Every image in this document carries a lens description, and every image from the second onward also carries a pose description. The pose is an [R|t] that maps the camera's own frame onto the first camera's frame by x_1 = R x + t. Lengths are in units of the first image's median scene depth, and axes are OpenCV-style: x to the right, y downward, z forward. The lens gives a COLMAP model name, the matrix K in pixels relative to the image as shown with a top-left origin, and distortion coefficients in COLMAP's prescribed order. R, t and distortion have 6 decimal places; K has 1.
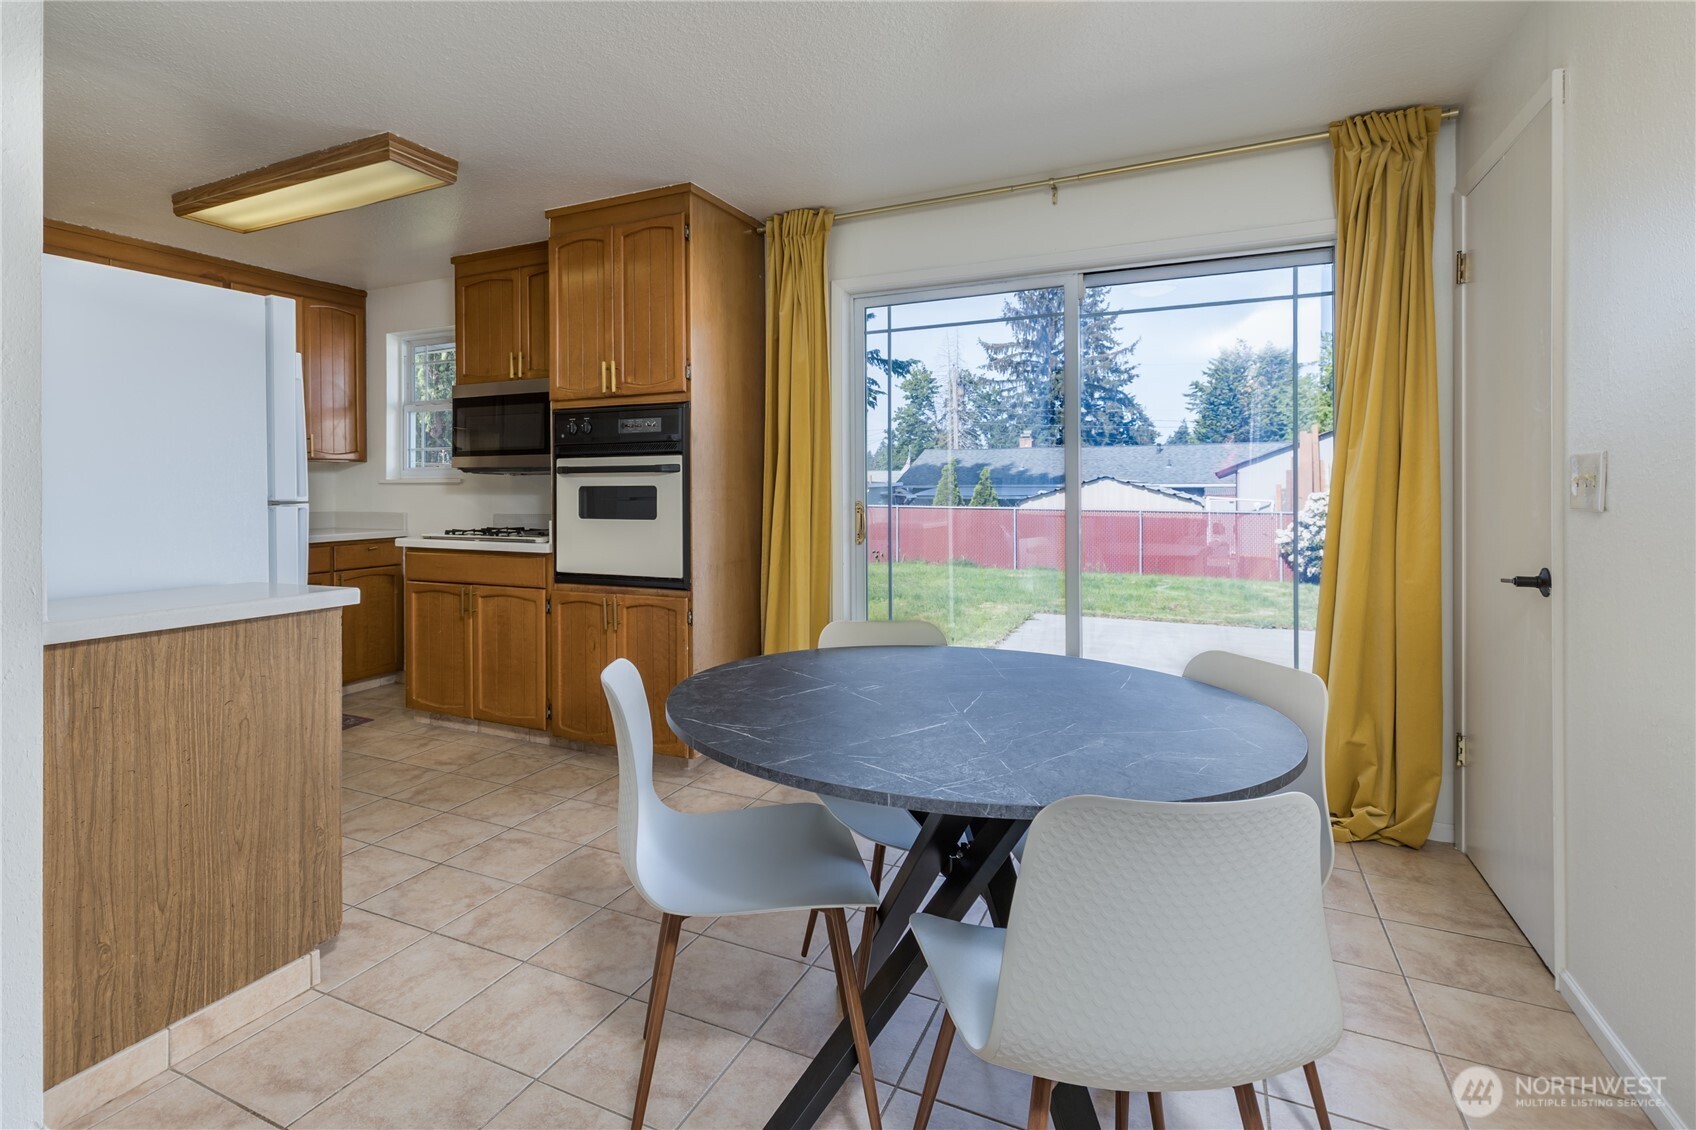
lens RADIAL K [[844.7, 0, 753.4], [0, 844.7, 500.6], [0, 0, 1]] dist [0.000066, -0.000218]
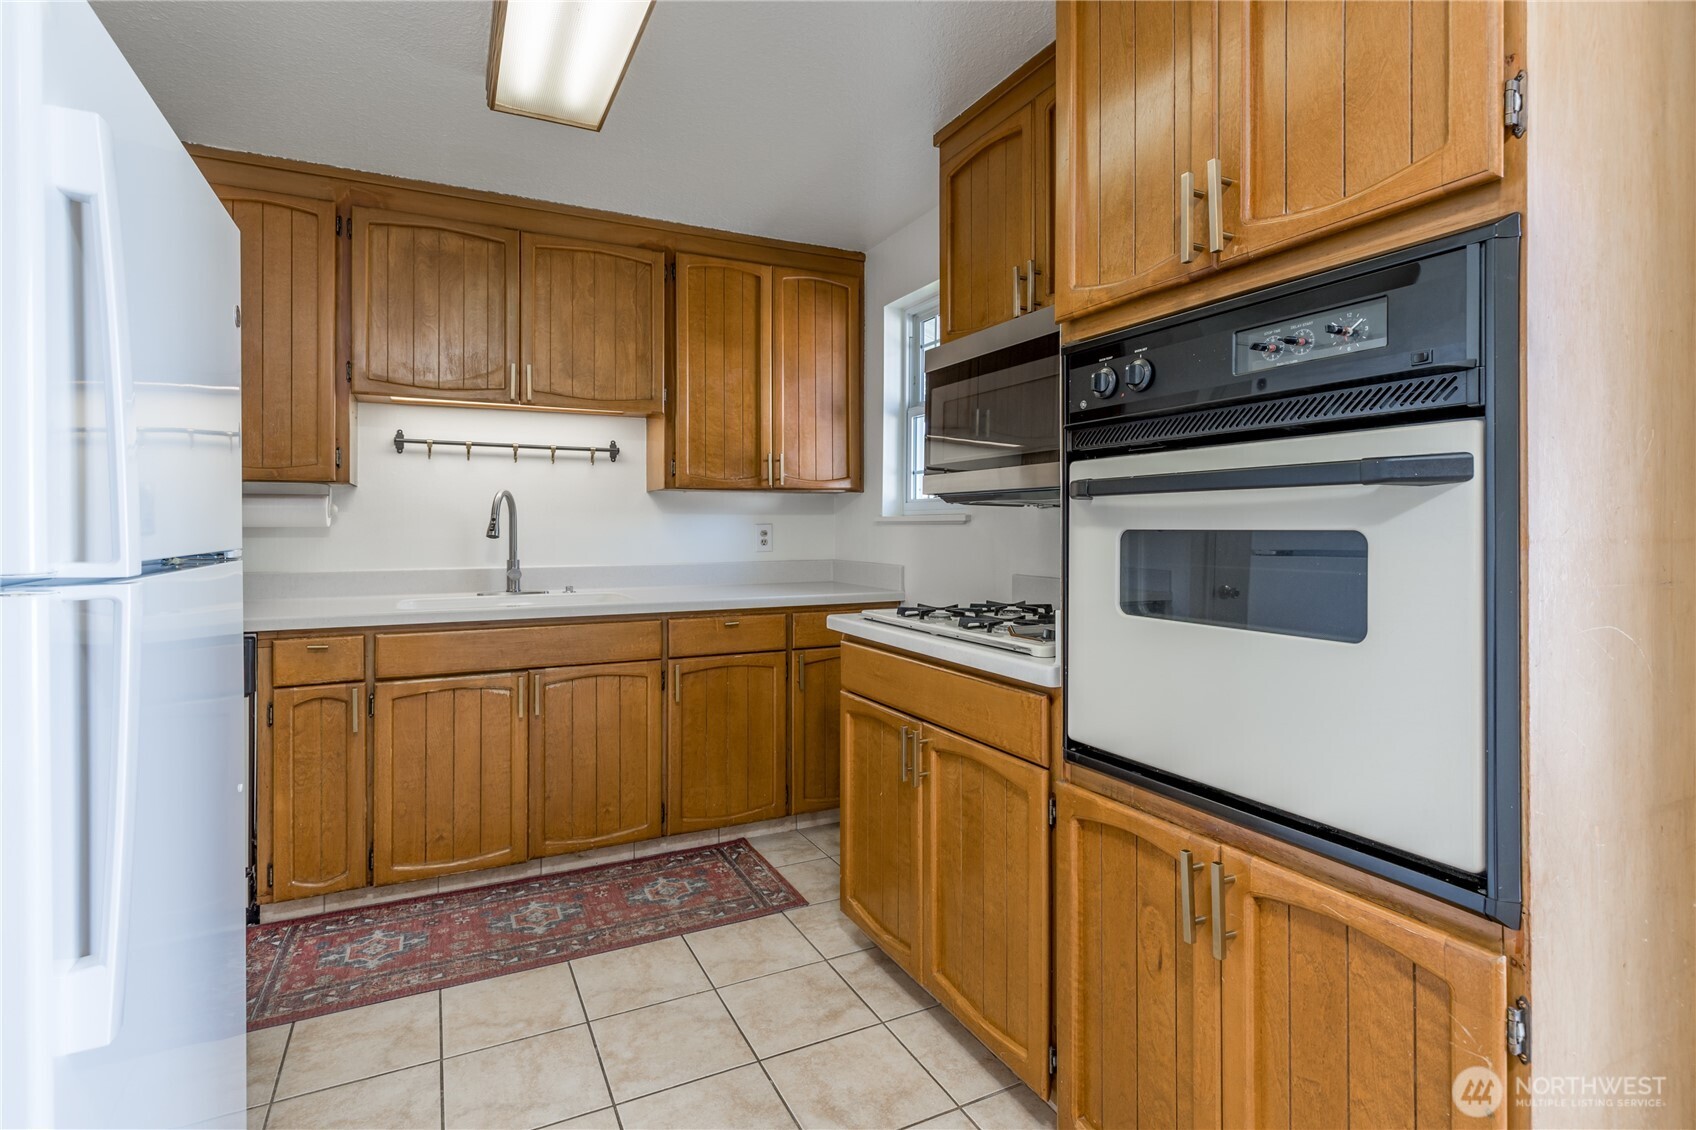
lens RADIAL K [[819.5, 0, 843.3], [0, 819.5, 526.2], [0, 0, 1]] dist [0.003174, 0.000629]
pose [[0.806830, 0.003779, -0.590772, -0.087304], [-0.011655, 0.999887, -0.009522, -0.013590], [0.590669, 0.014568, 0.806783, 0.620025]]
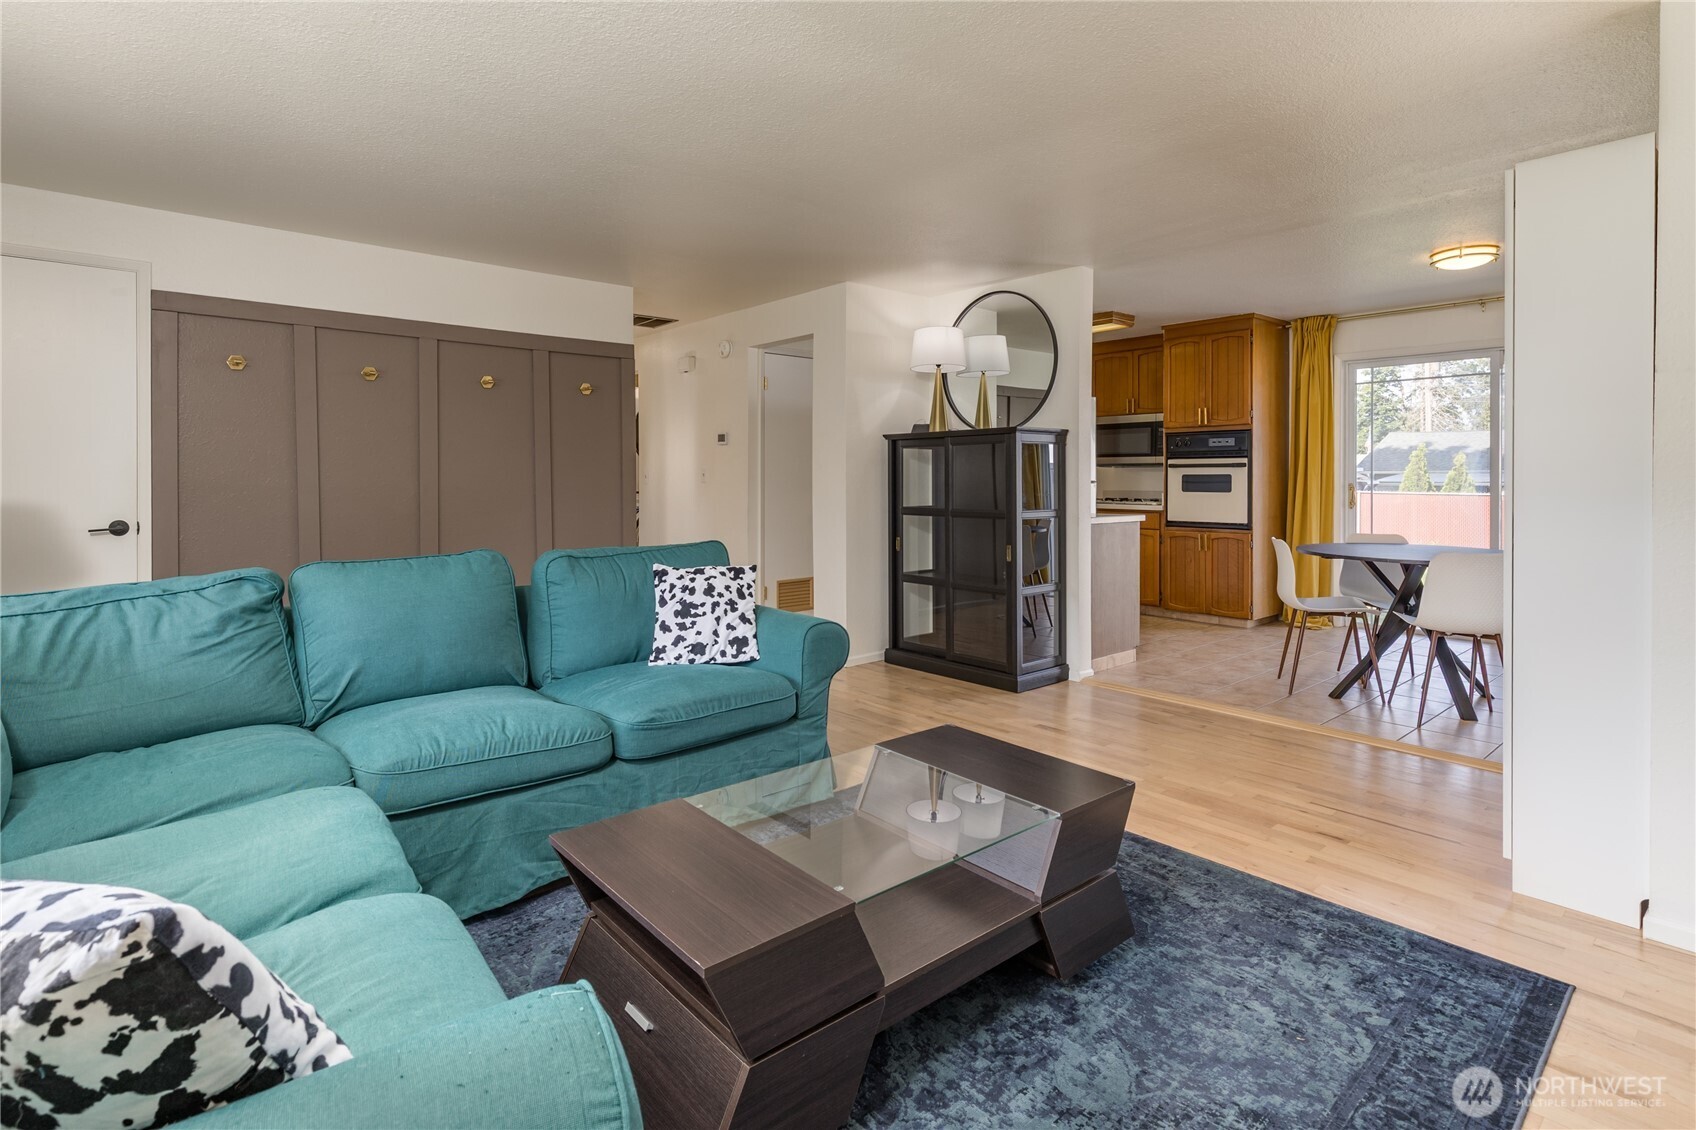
lens RADIAL K [[831.9, 0, 847.8], [0, 831.9, 489.3], [0, 0, 1]] dist [-0.033020, 0.000116]
pose [[0.927805, 0.008445, -0.372969, -0.208223], [-0.006564, 0.999959, 0.006312, 0.009198], [0.373007, -0.003408, 0.927822, -0.956192]]
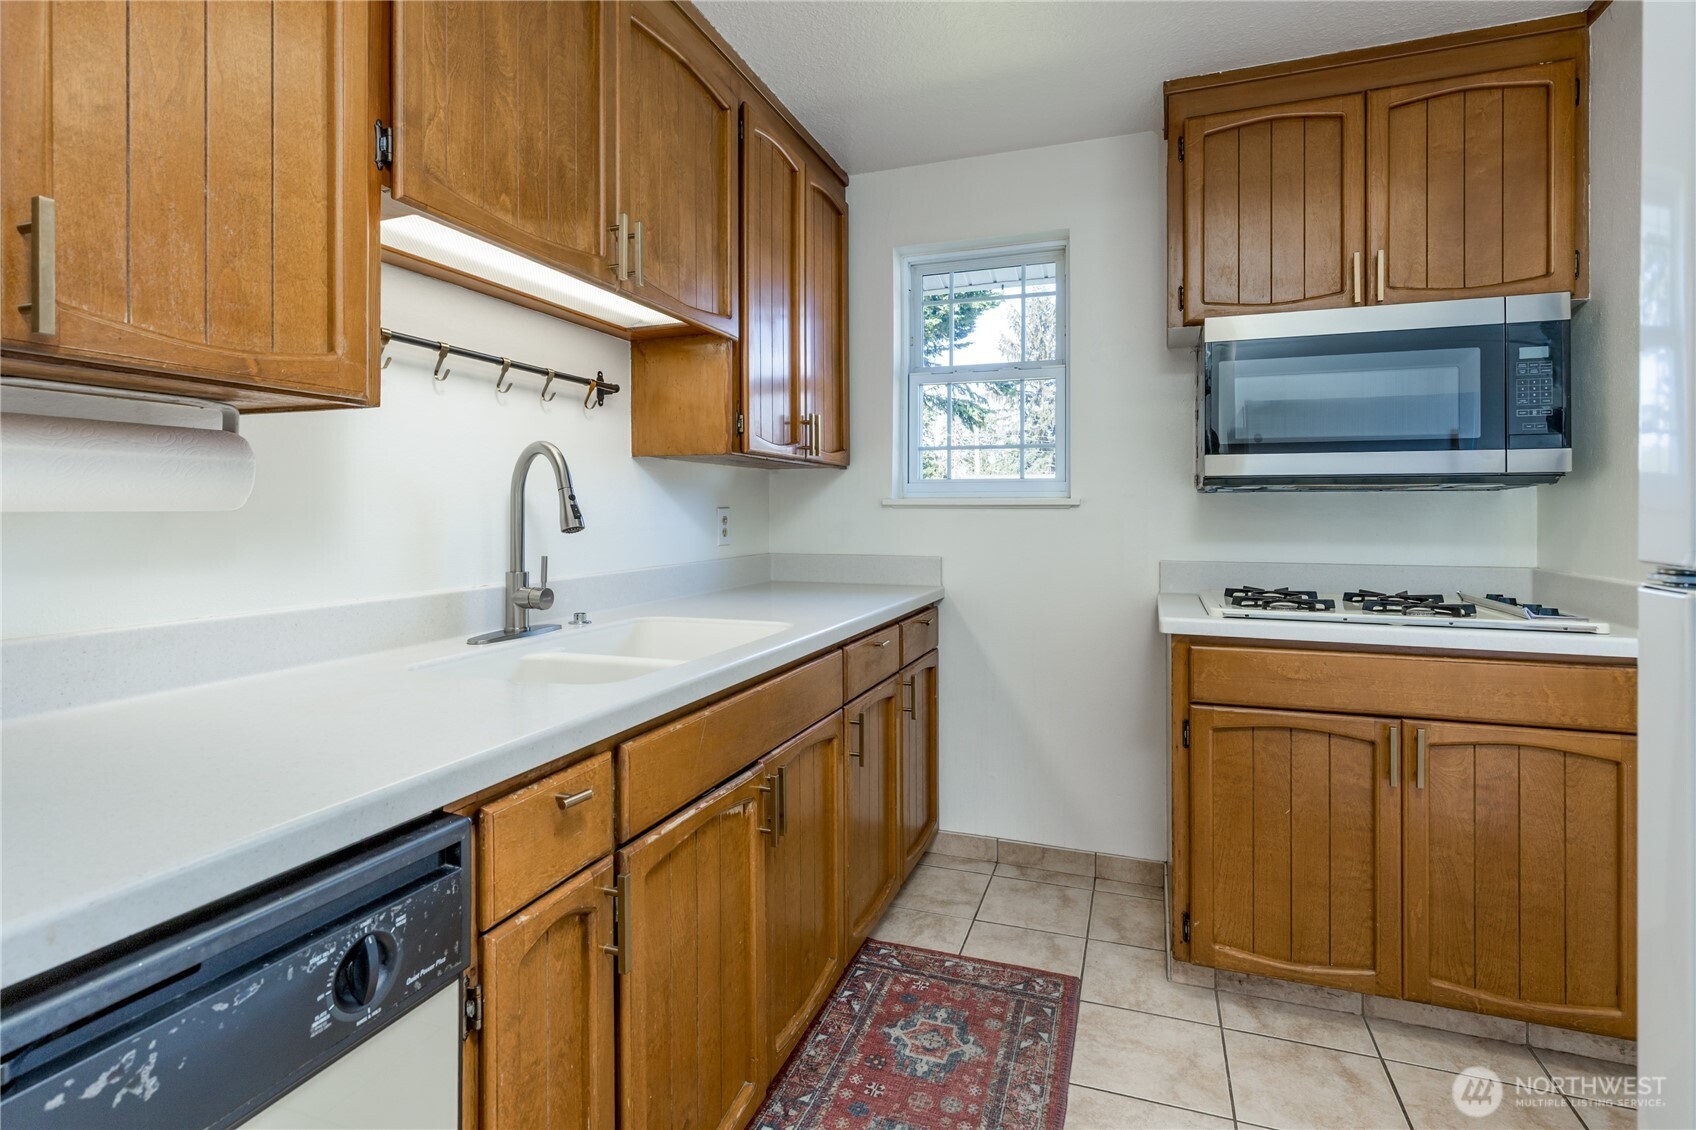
lens RADIAL K [[839.5, 0, 842.2], [0, 839.5, 518.4], [0, 0, 1]] dist [0.003153, 0.000403]
pose [[0.991830, 0.006093, 0.127418, -0.768041], [-0.004974, 0.999946, -0.009101, -0.008273], [-0.127466, 0.008393, 0.991807, 0.616045]]
